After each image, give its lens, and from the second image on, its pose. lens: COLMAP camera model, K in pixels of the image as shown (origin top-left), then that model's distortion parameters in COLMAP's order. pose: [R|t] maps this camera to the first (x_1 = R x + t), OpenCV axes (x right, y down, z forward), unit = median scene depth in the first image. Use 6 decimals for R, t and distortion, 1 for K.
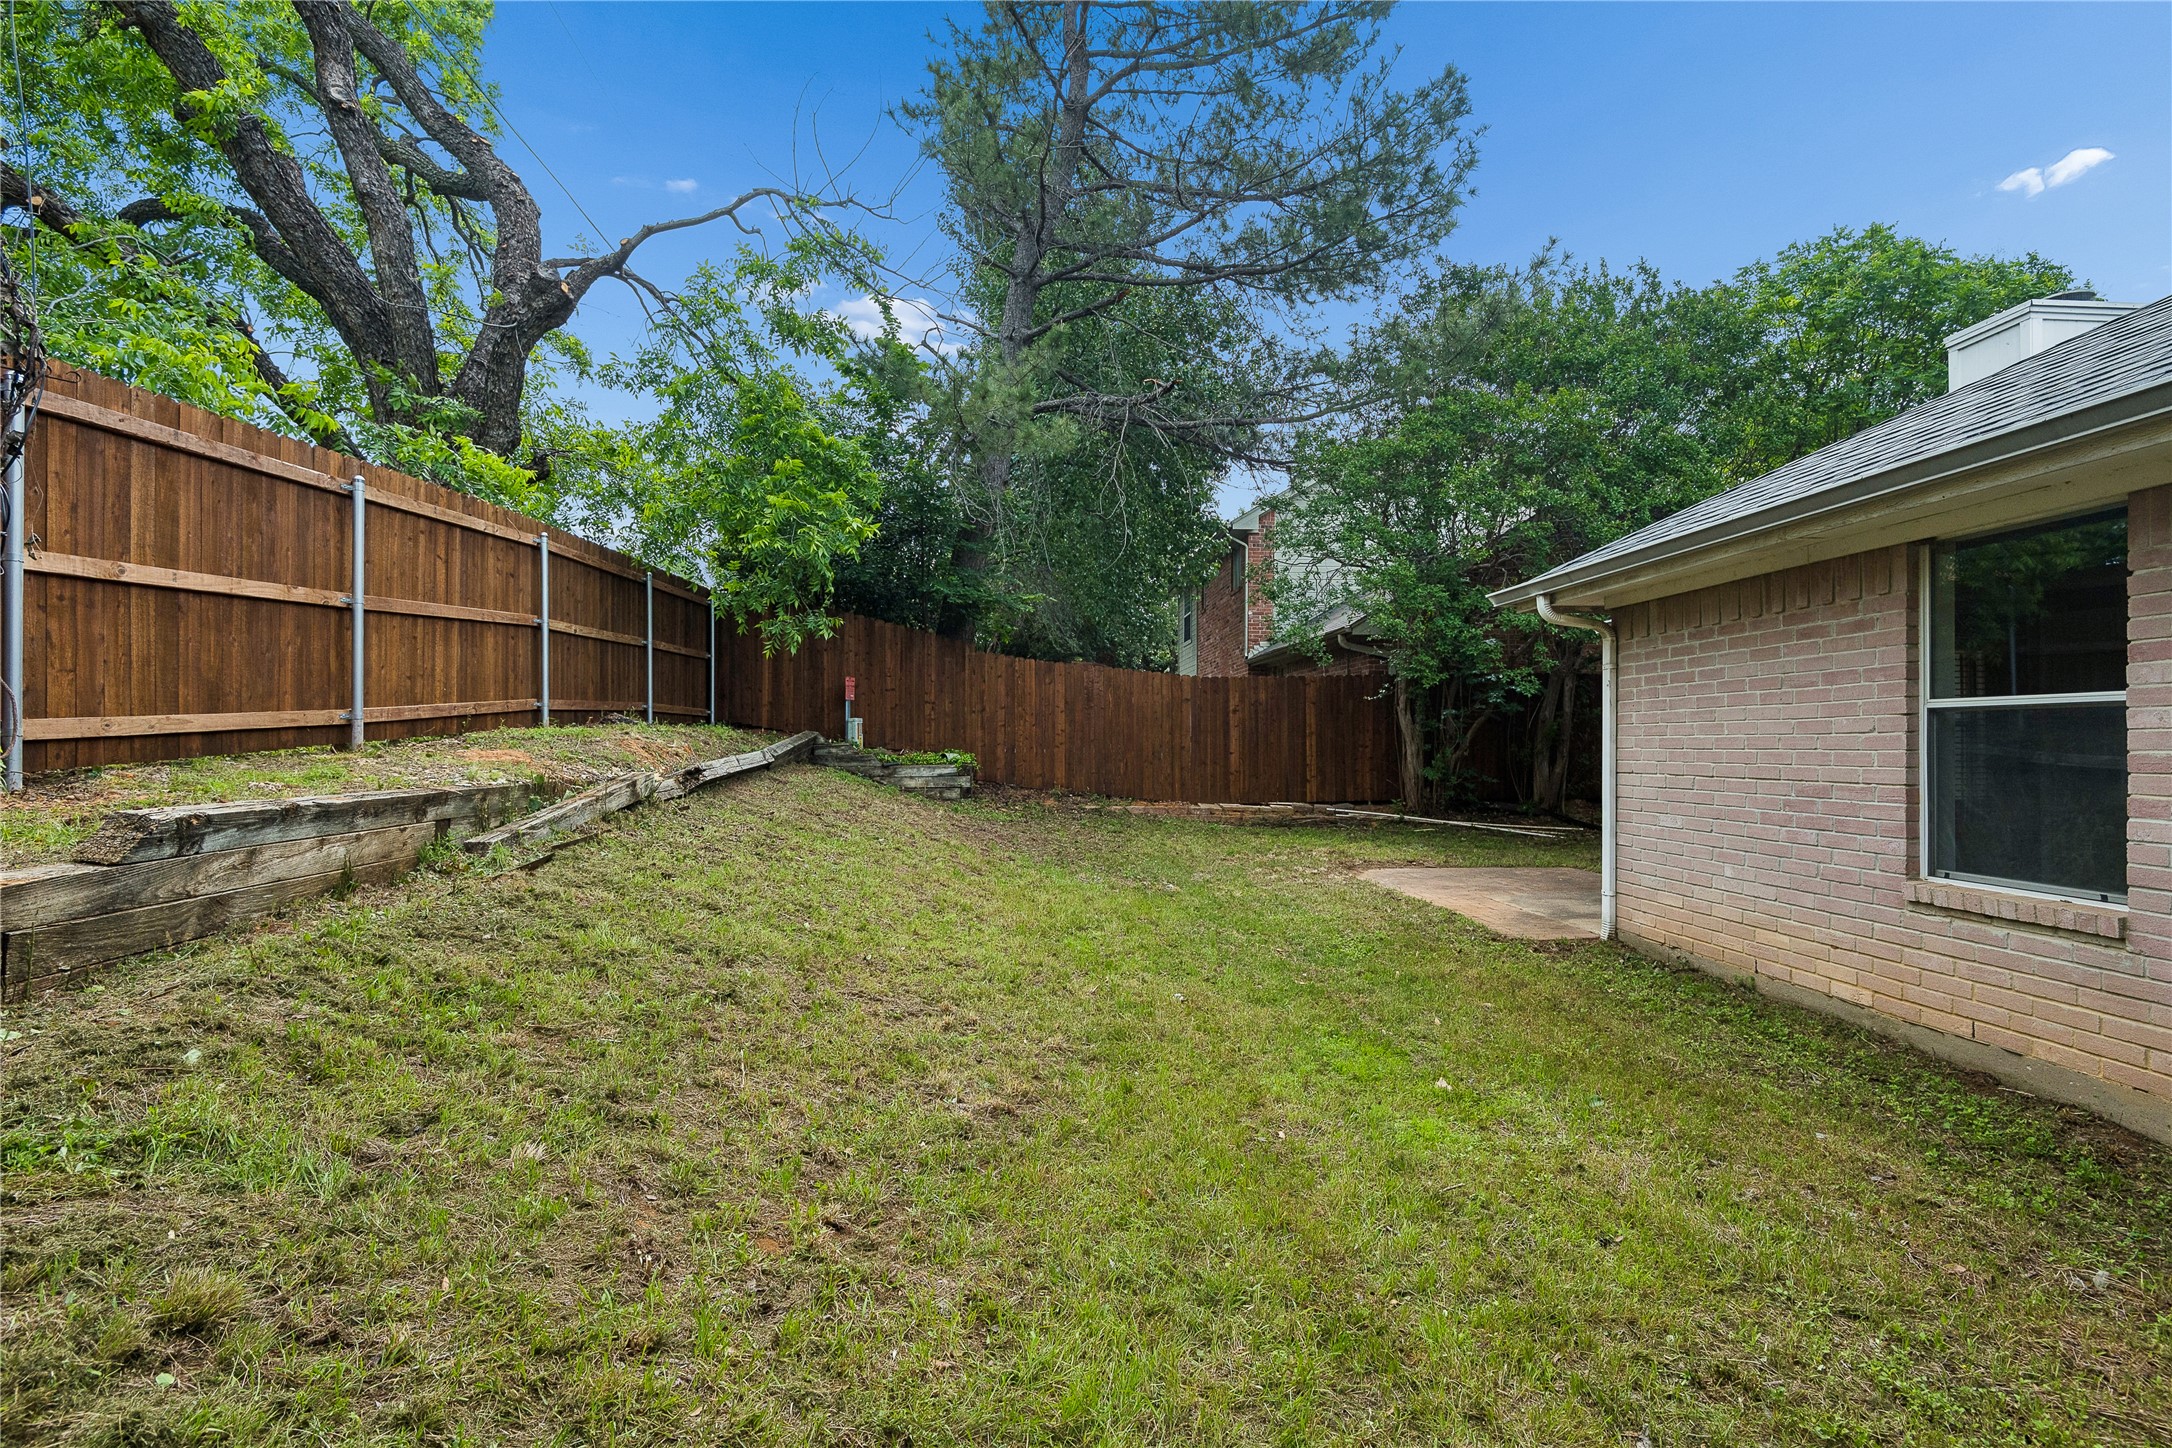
lens RADIAL K [[1003.1, 0, 1085.9], [0, 1003.1, 745.1], [0, 0, 1]] dist [0.069355, -0.046476]
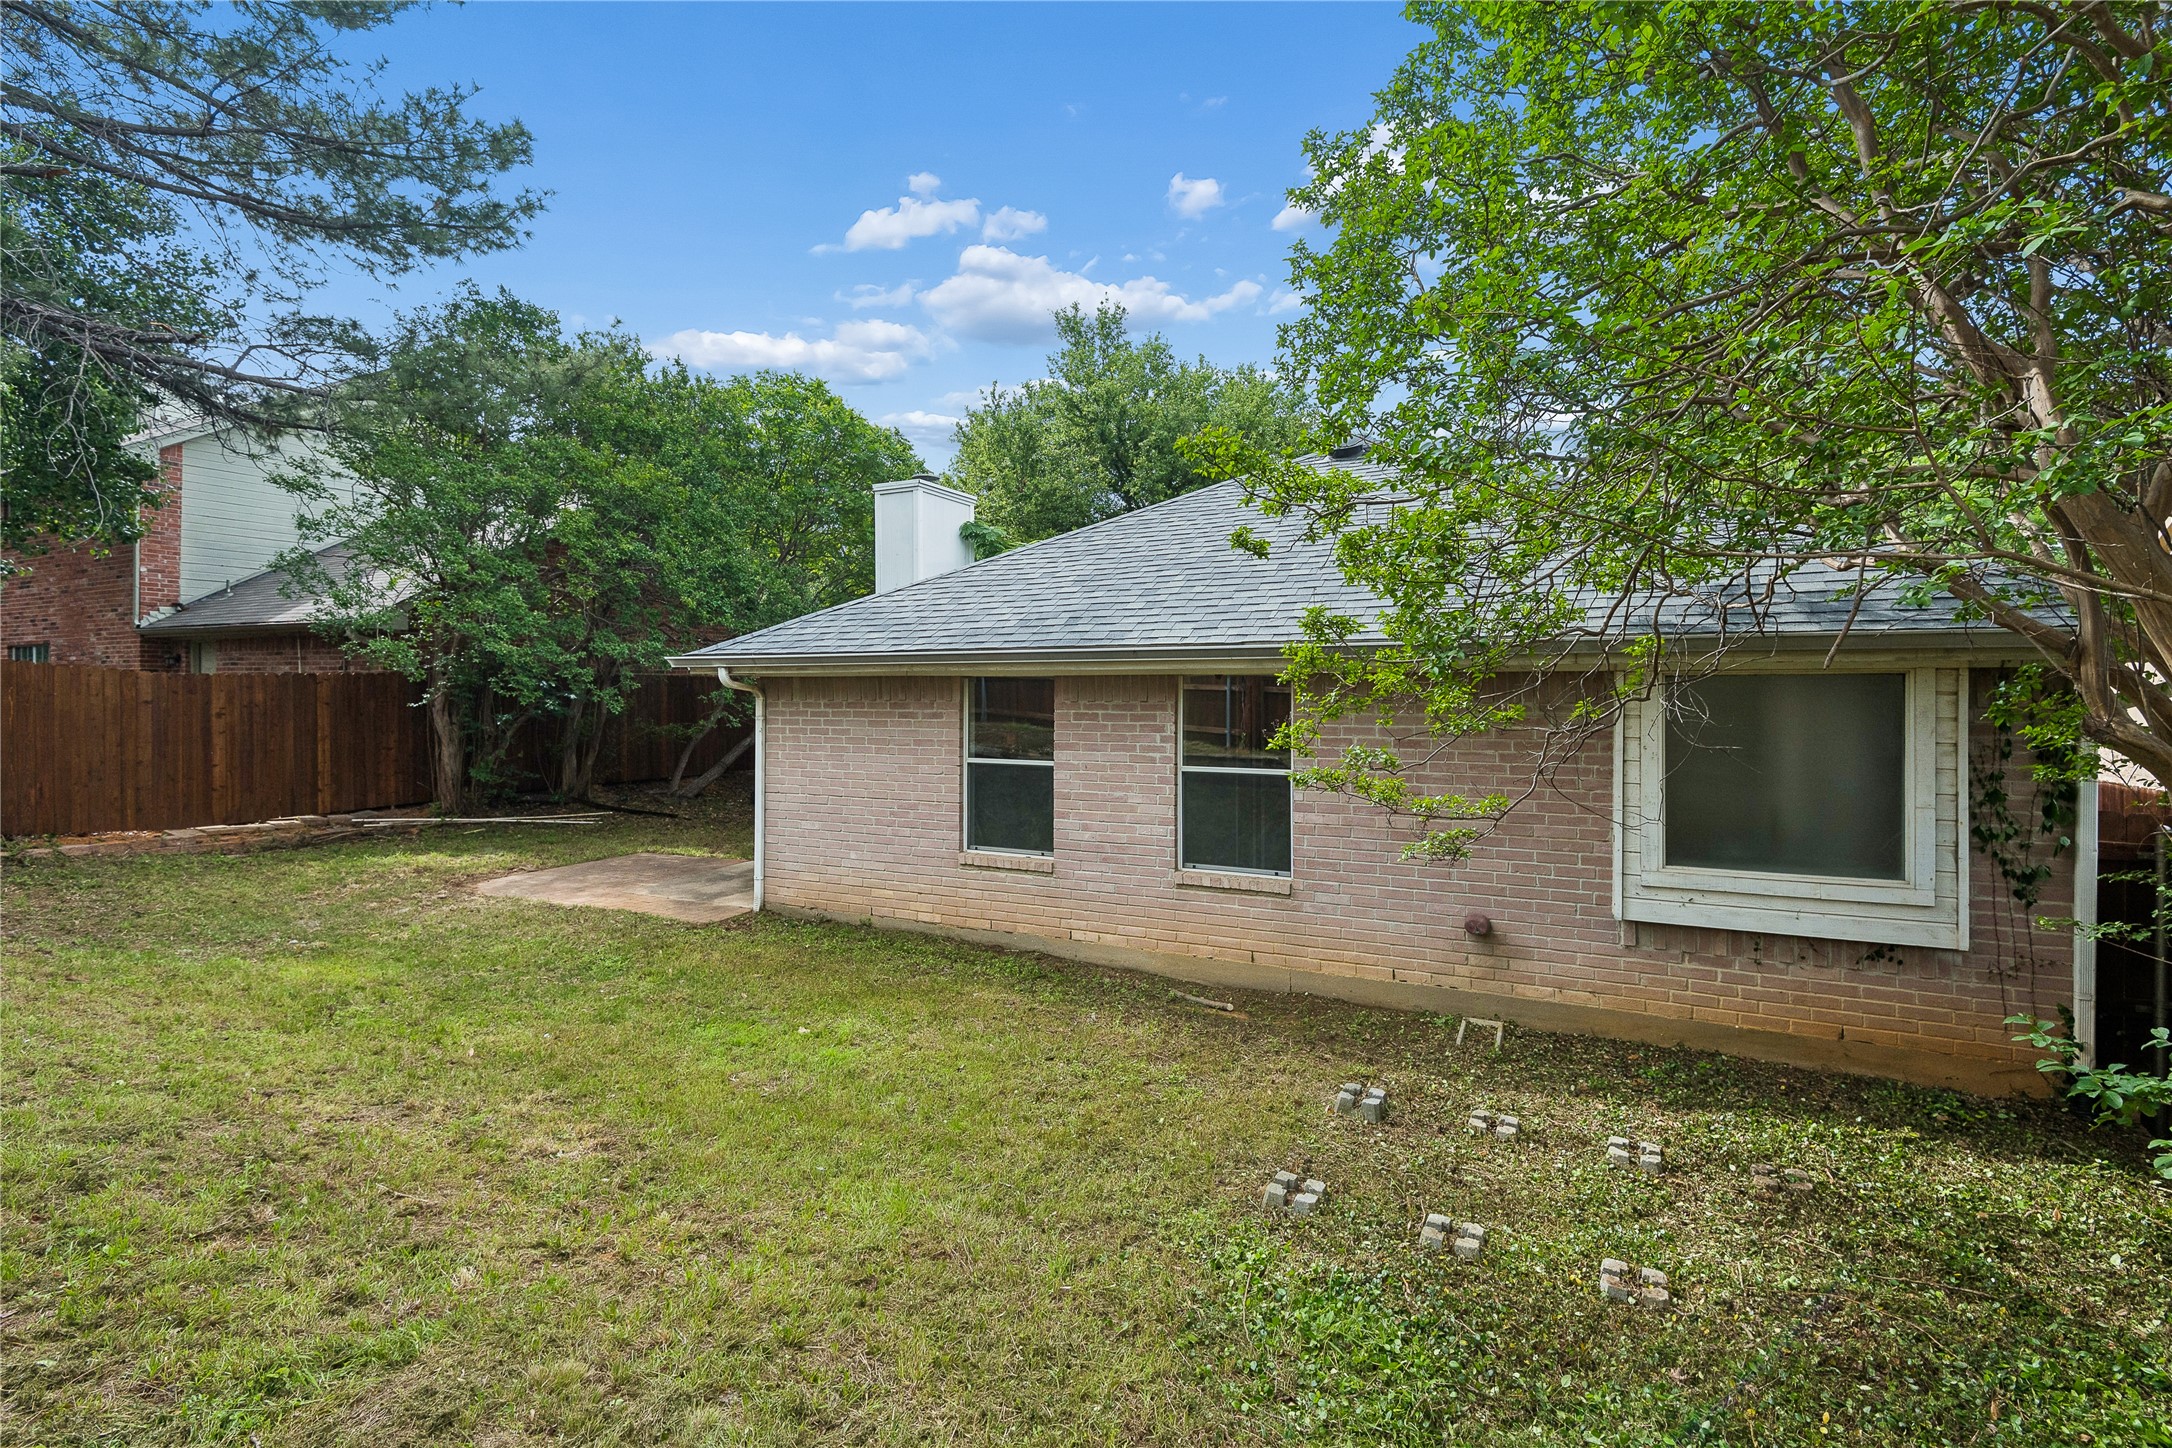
lens RADIAL K [[1003.1, 0, 1085.9], [0, 1003.1, 745.1], [0, 0, 1]] dist [0.069355, -0.046476]
pose [[0.509753, -0.047189, 0.859026, -0.502440], [0.000473, 0.998510, 0.054570, -0.127316], [-0.860321, -0.027411, 0.509016, -0.104126]]
